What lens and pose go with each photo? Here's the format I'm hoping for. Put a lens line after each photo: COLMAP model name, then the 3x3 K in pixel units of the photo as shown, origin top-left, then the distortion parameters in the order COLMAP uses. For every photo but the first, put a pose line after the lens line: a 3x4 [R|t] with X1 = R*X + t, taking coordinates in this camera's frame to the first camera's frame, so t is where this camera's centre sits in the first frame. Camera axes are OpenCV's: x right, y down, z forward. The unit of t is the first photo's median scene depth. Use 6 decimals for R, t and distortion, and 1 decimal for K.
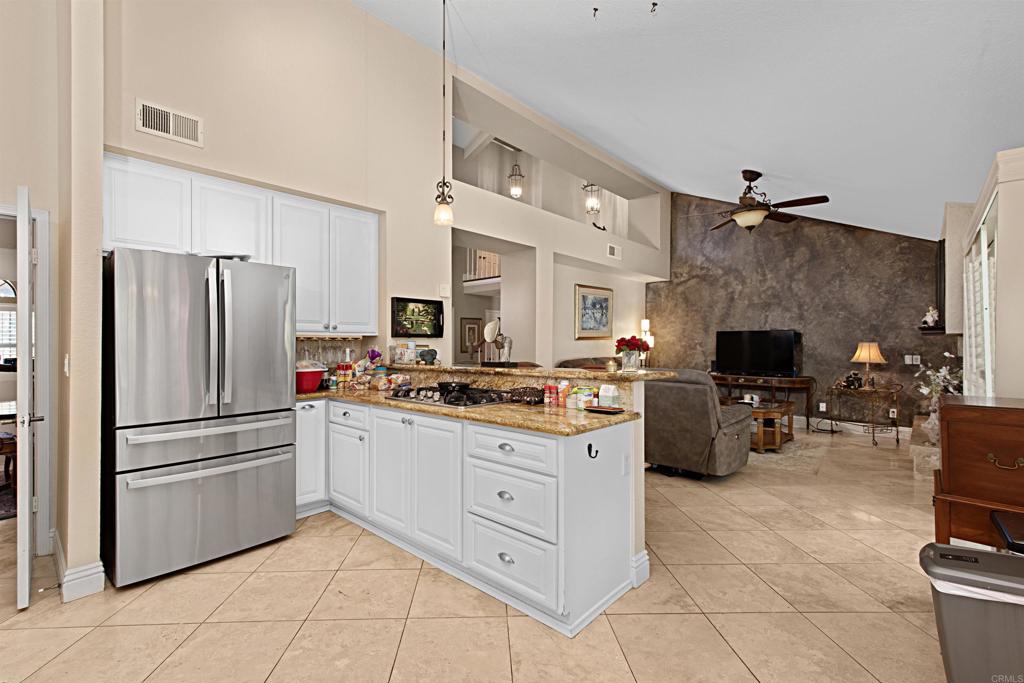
lens RADIAL K [[460.1, 0, 486.7], [0, 460.1, 348.4], [0, 0, 1]] dist [-0.003621, -0.006644]
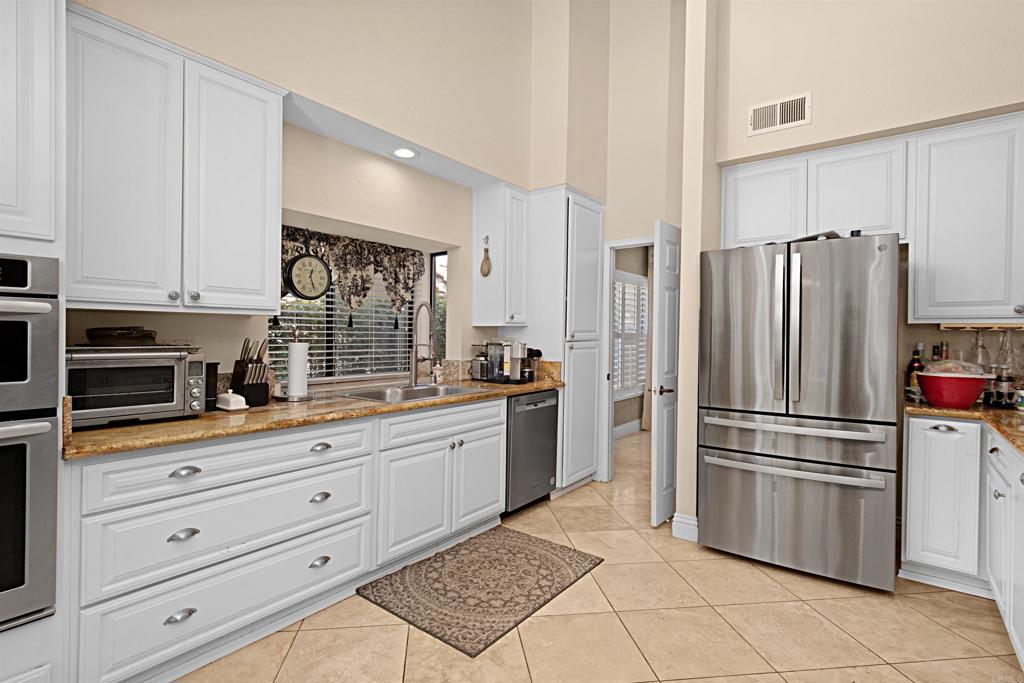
lens RADIAL K [[491.6, 0, 509.8], [0, 491.6, 334.1], [0, 0, 1]] dist [0.001705, 0.000045]
pose [[0.093984, 0.006666, -0.995551, 0.287089], [-0.014502, 0.999881, 0.005326, -0.008138], [0.995468, 0.013937, 0.094070, 0.285994]]
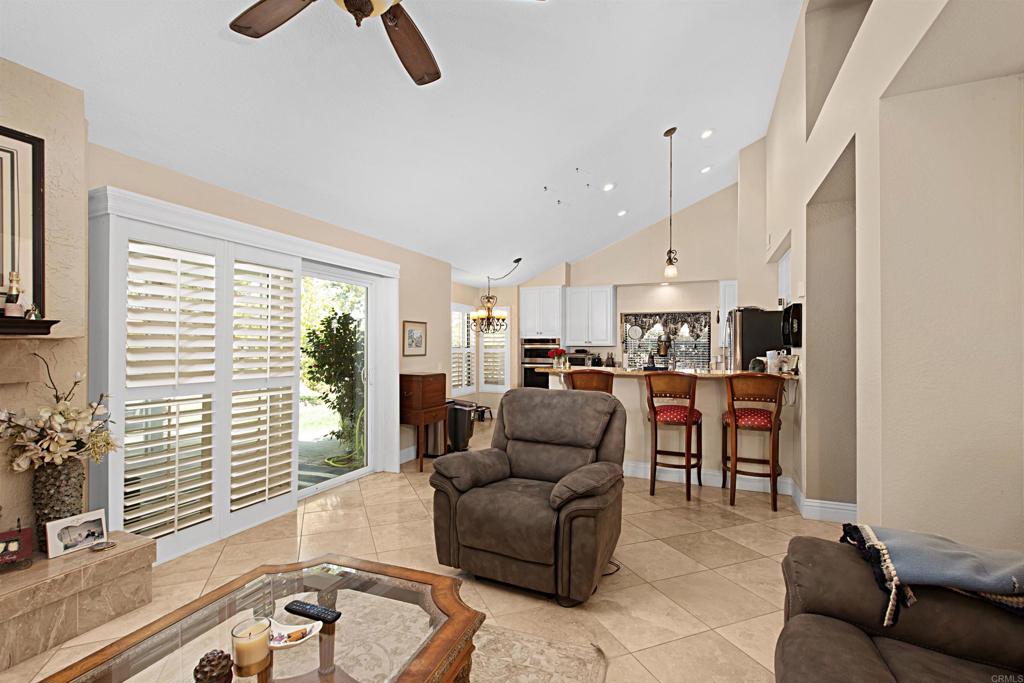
lens RADIAL K [[460.1, 0, 511.9], [0, 460.1, 344.6], [0, 0, 1]] dist [-0.003621, -0.006644]
pose [[-0.932950, 0.002811, -0.359996, 0.872546], [0.001522, 0.999991, 0.003866, -0.039515], [0.360003, 0.003059, -0.932946, 1.963342]]
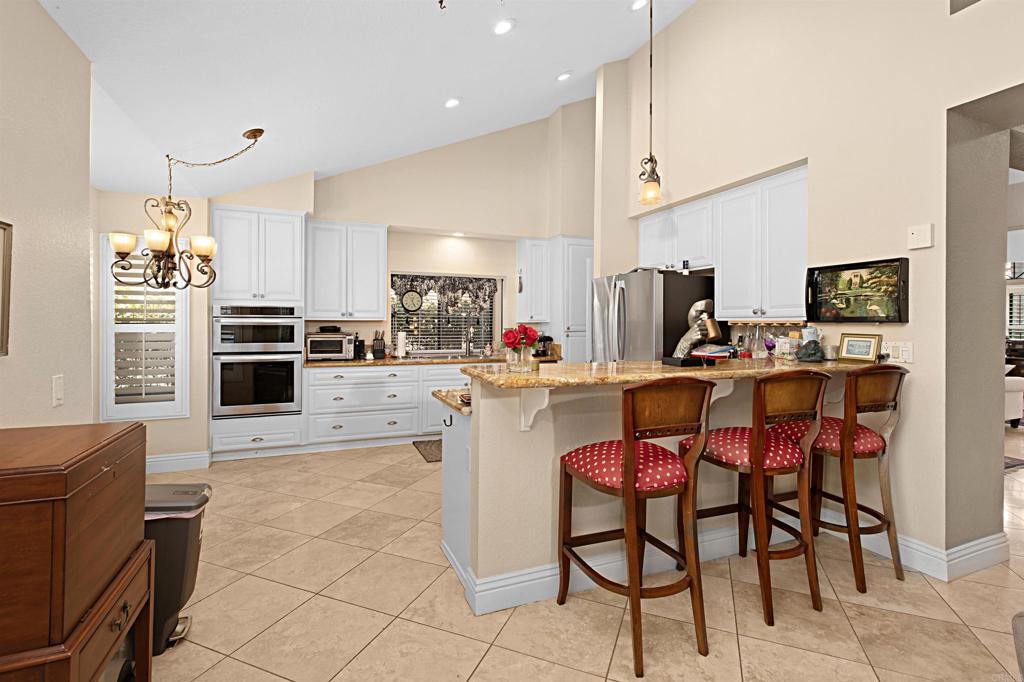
lens RADIAL K [[460.1, 0, 515.4], [0, 460.1, 321.1], [0, 0, 1]] dist [-0.003621, -0.006644]
pose [[-0.393339, 0.000365, -0.919393, 0.768273], [-0.006013, 0.999978, 0.002969, -0.029246], [0.919374, 0.006696, -0.393328, 0.976616]]
